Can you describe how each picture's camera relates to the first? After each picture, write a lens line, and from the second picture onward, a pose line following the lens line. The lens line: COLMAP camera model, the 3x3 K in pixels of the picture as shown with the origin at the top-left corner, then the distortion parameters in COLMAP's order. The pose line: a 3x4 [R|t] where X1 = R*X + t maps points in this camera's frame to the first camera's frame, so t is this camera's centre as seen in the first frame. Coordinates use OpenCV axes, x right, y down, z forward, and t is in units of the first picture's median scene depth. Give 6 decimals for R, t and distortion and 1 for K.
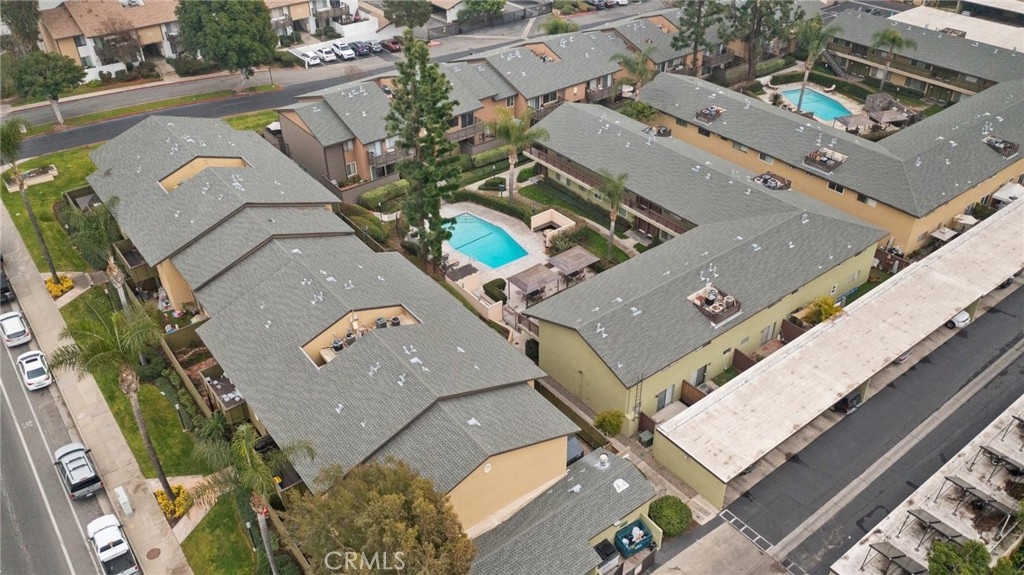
lens RADIAL K [[784.5, 0, 512.7], [0, 784.5, 287.0], [0, 0, 1]] dist [-0.002785, 0.001224]
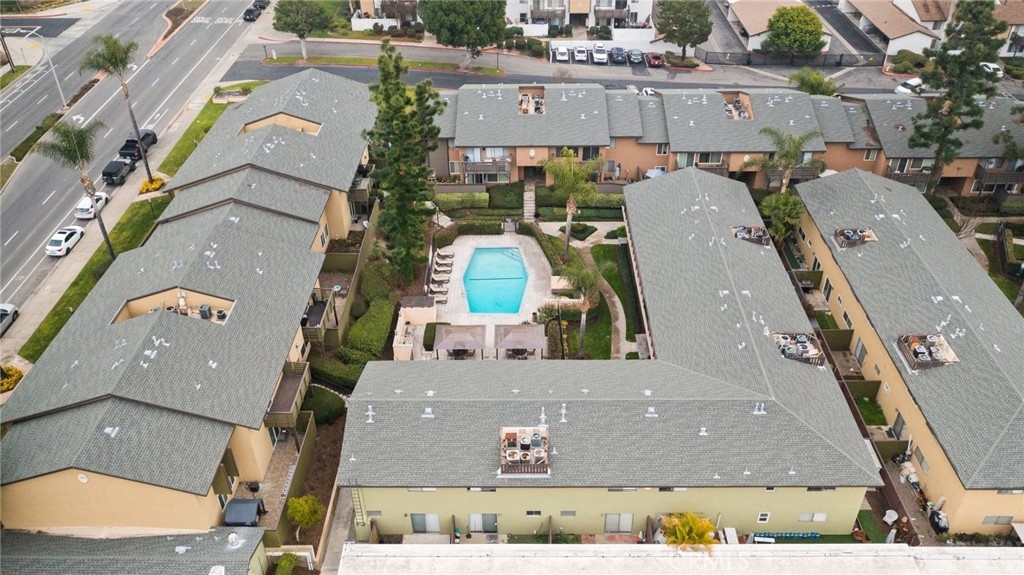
lens RADIAL K [[784.5, 0, 512.1], [0, 784.5, 288.0], [0, 0, 1]] dist [-0.002785, 0.001224]
pose [[0.790116, 0.366442, -0.491362, 0.313142], [-0.359924, 0.926235, 0.111995, -0.116890], [0.496157, 0.088364, 0.863725, 0.157577]]
